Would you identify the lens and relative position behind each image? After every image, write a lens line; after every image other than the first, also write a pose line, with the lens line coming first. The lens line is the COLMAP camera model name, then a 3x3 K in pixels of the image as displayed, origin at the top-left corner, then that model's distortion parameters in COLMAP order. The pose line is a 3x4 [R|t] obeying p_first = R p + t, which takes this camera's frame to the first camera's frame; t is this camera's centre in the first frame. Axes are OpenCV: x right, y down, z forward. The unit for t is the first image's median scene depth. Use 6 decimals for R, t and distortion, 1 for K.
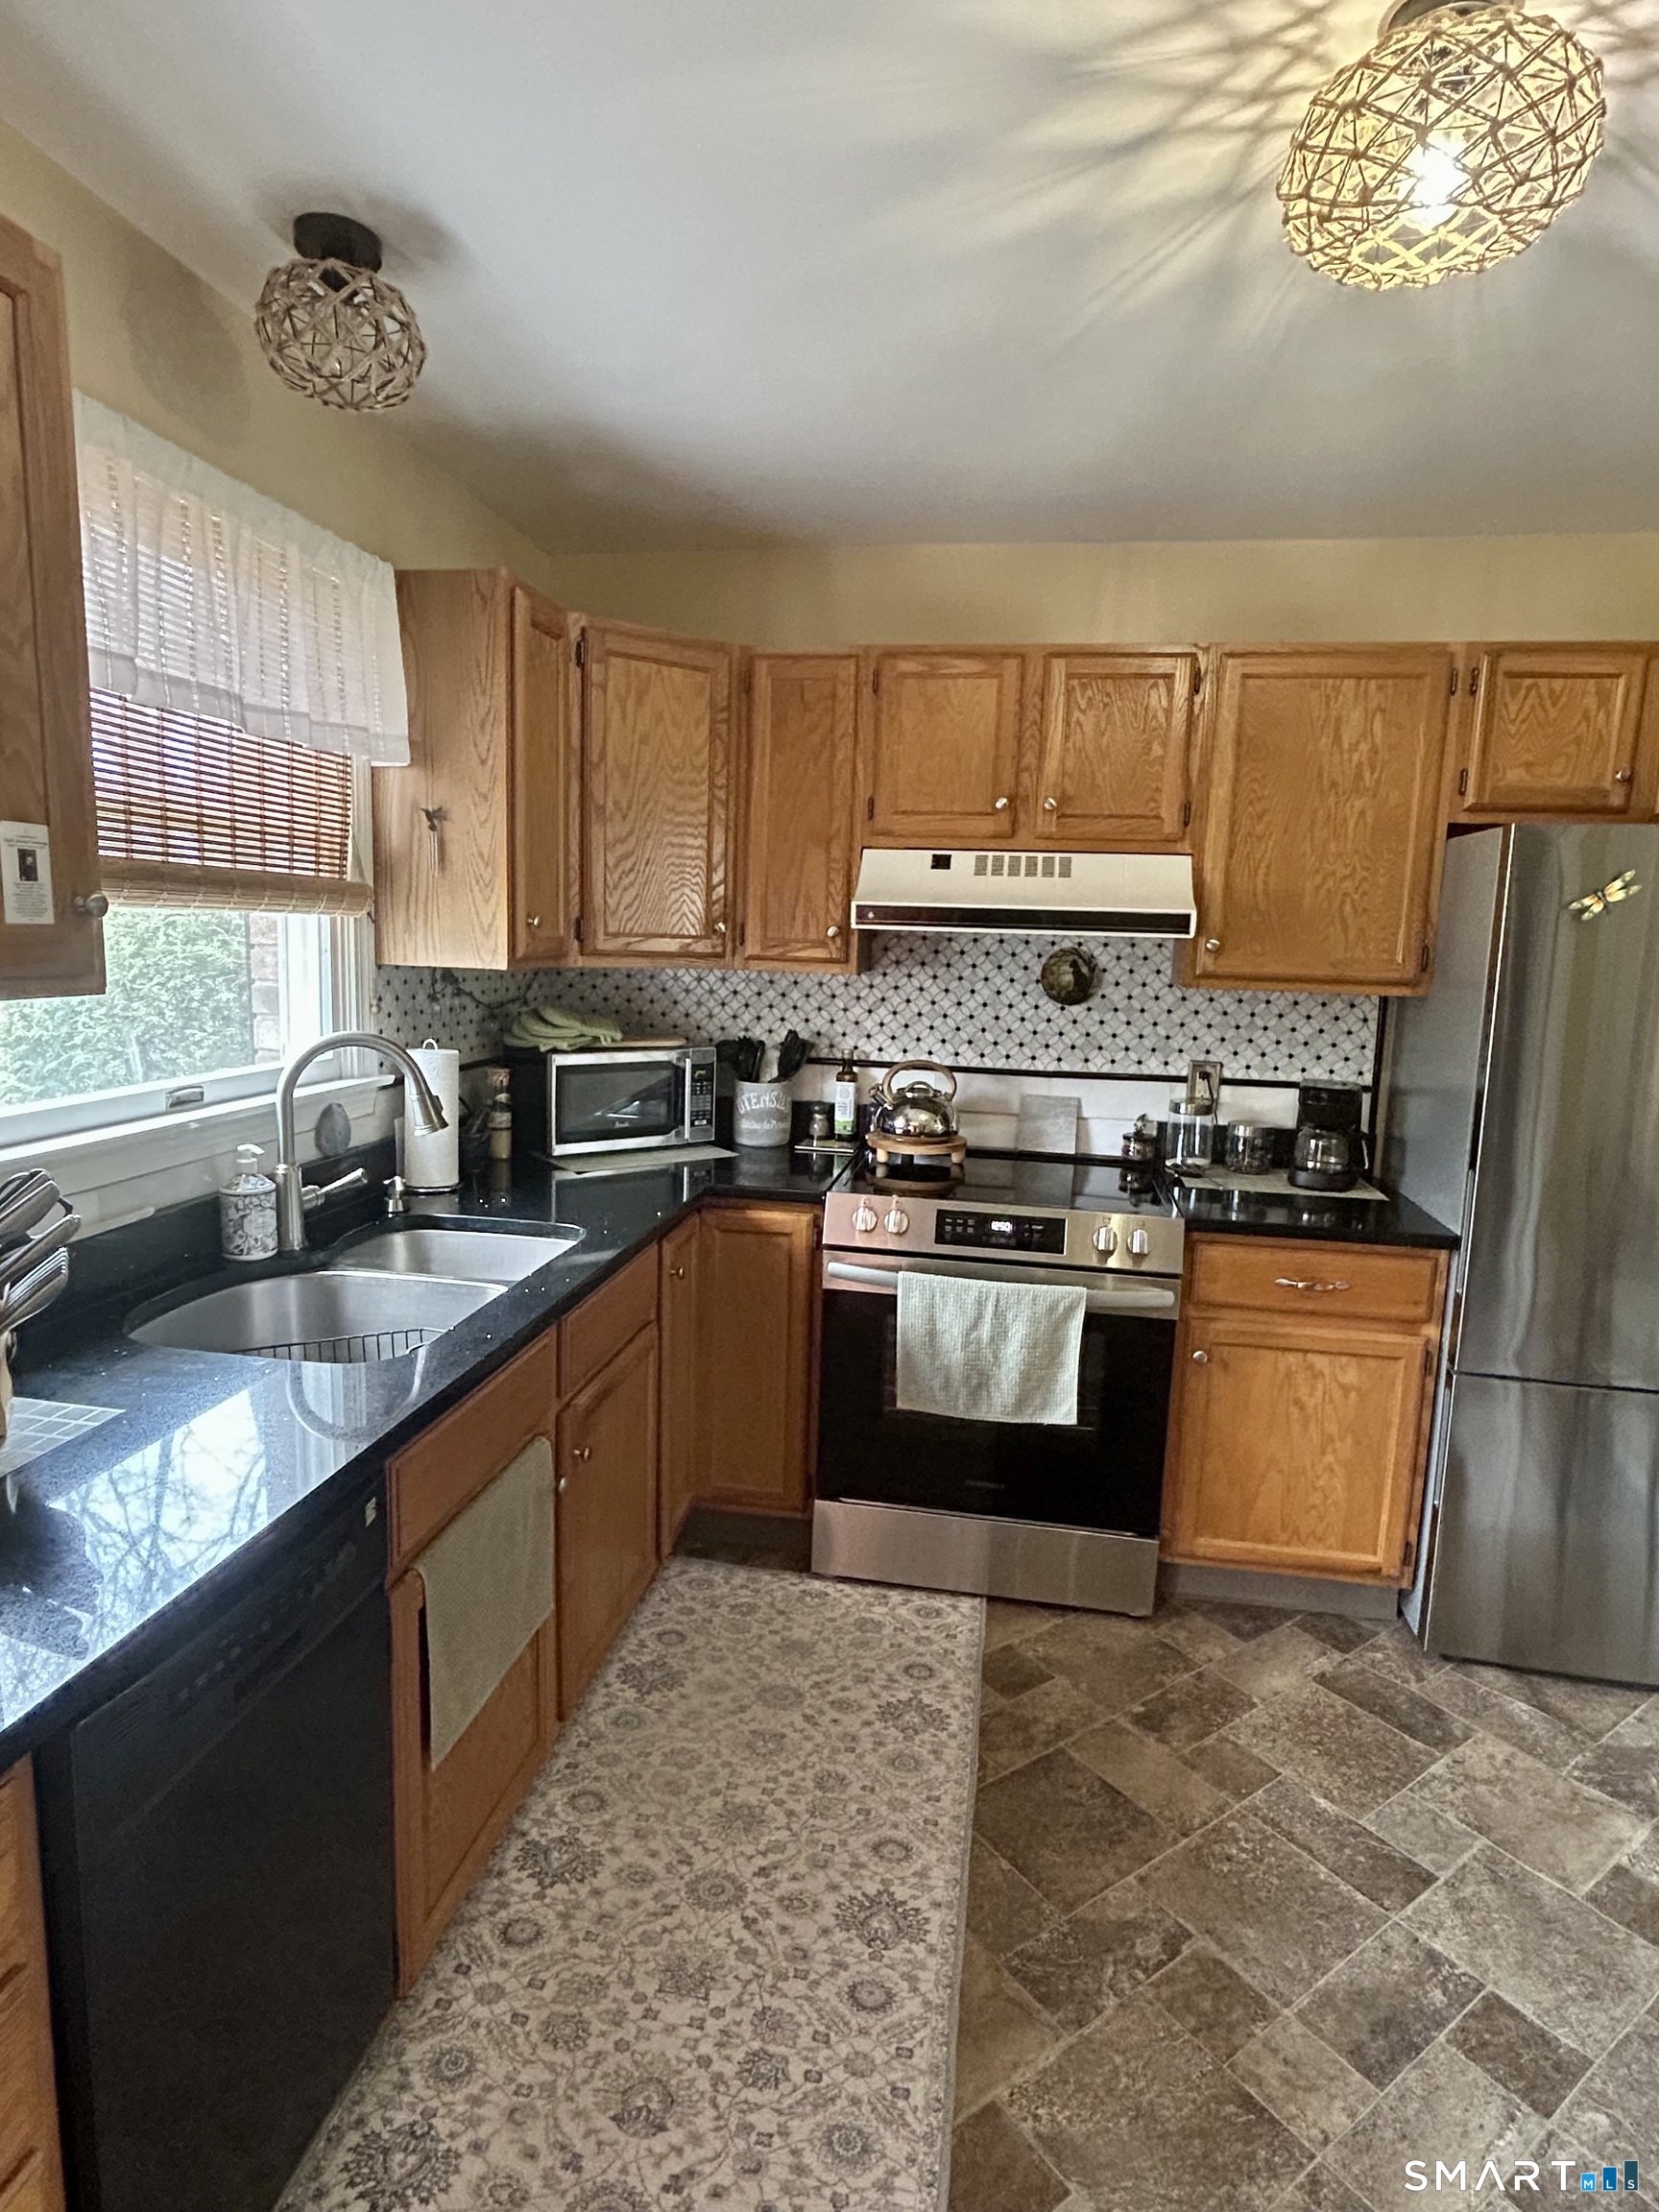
lens RADIAL K [[1175.5, 0, 830.7], [0, 1175.5, 1102.4], [0, 0, 1]] dist [-0.007268, 0.003260]
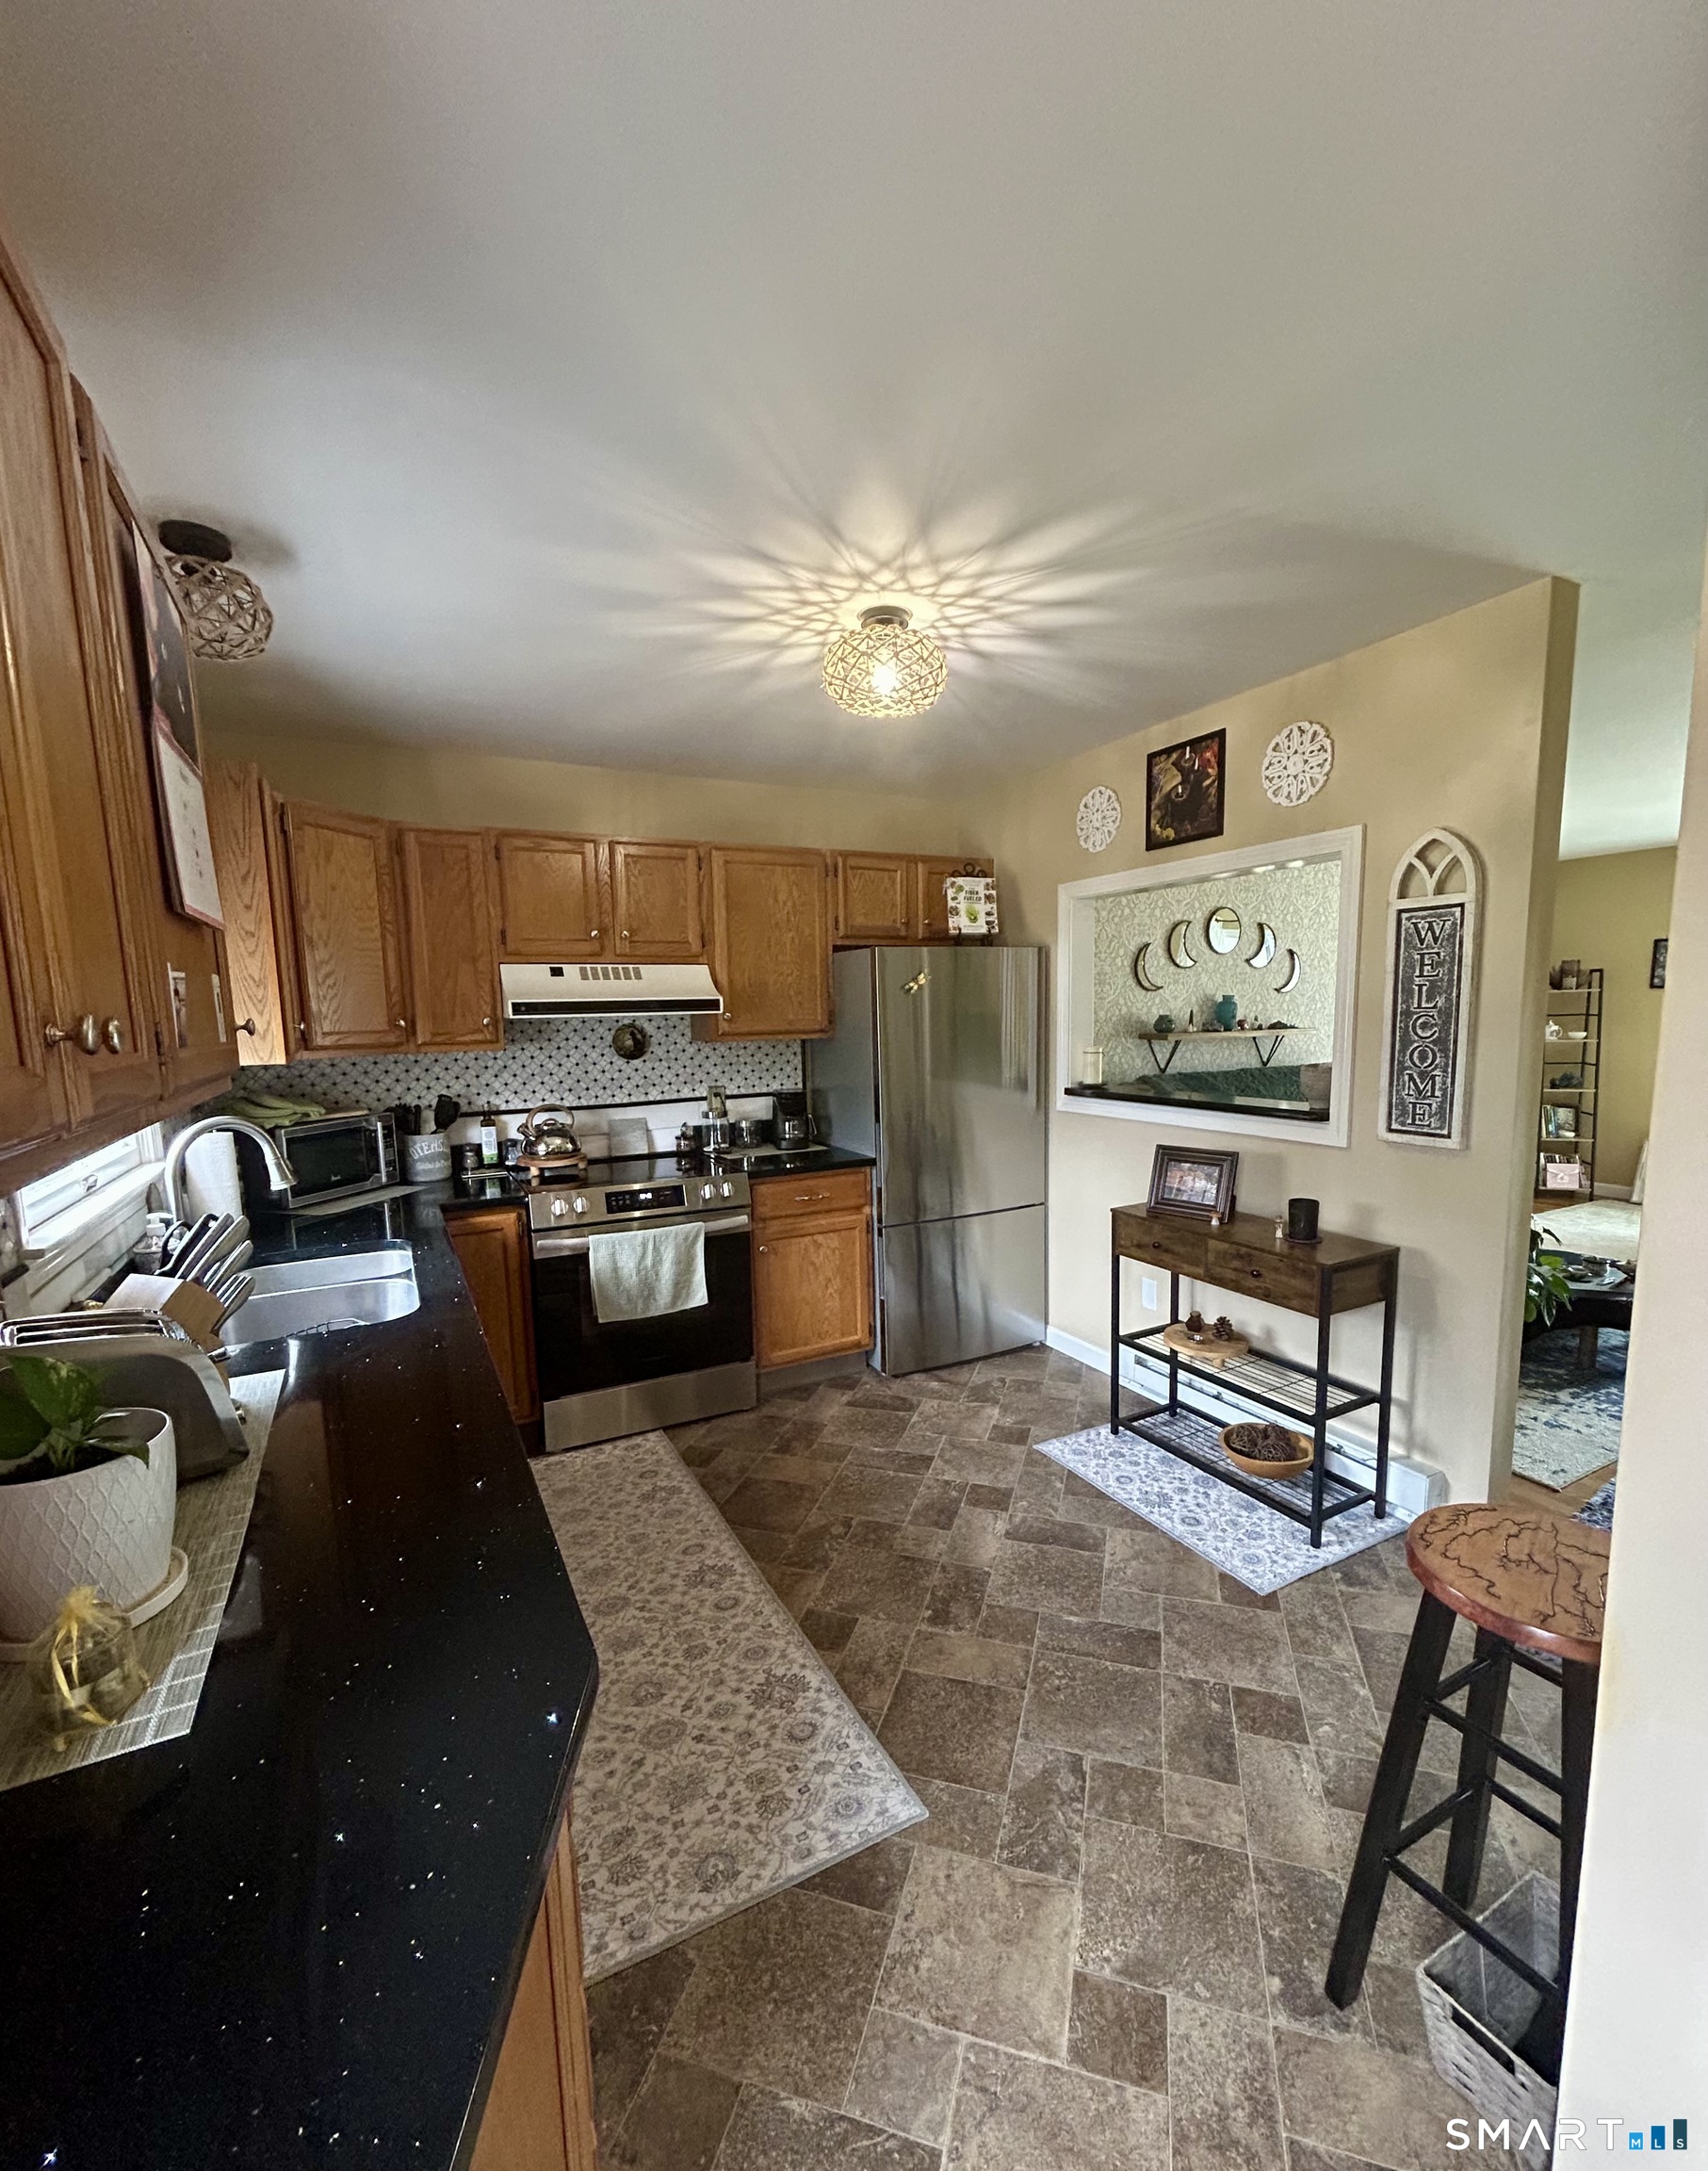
lens RADIAL K [[912.8, 0, 851.8], [0, 912.8, 1135.0], [0, 0, 1]] dist [0.002960, 0.000352]
pose [[0.797754, -0.132025, 0.588352, -0.351599], [0.136490, 0.989948, 0.037074, 0.014194], [-0.587333, 0.050728, 0.807754, -0.185397]]
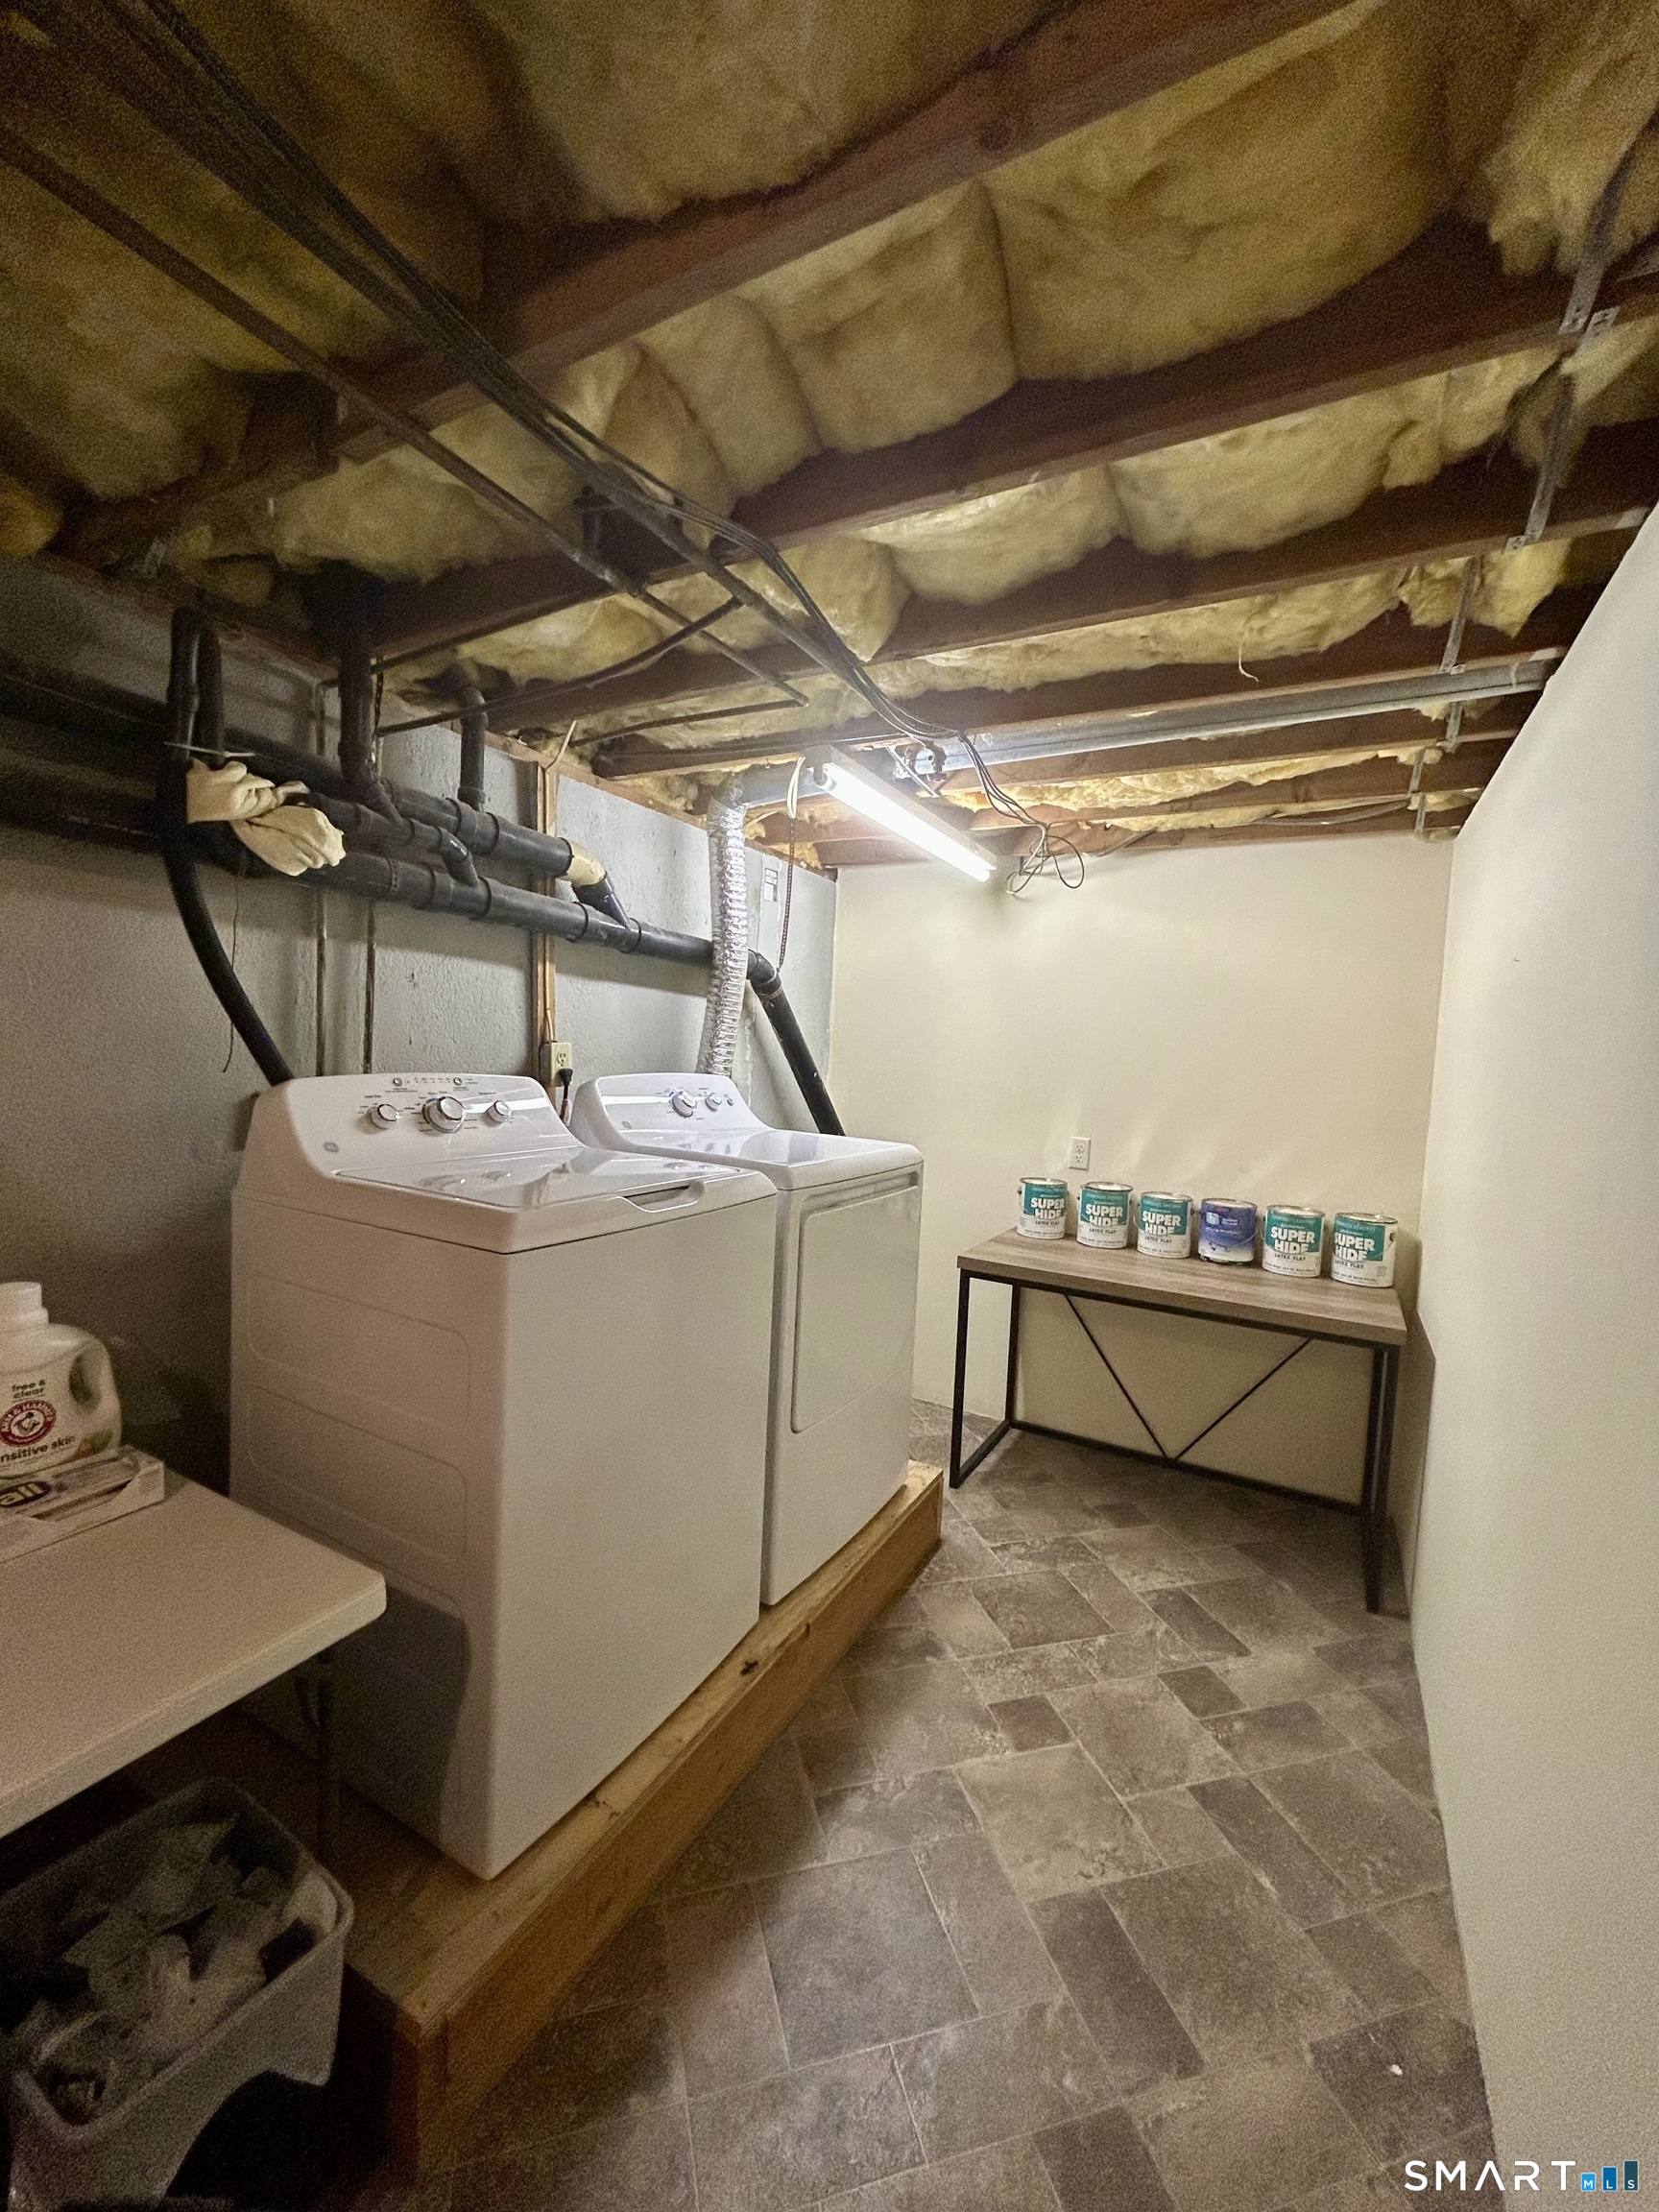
lens RADIAL K [[886.2, 0, 826.5], [0, 886.2, 1104.4], [0, 0, 1]] dist [0.000739, 0.000146]
pose [[-0.941301, -0.091205, 0.325014, 0.471244], [-0.023645, 0.978259, 0.206036, -0.148918], [-0.336740, 0.186257, -0.922992, 1.361052]]
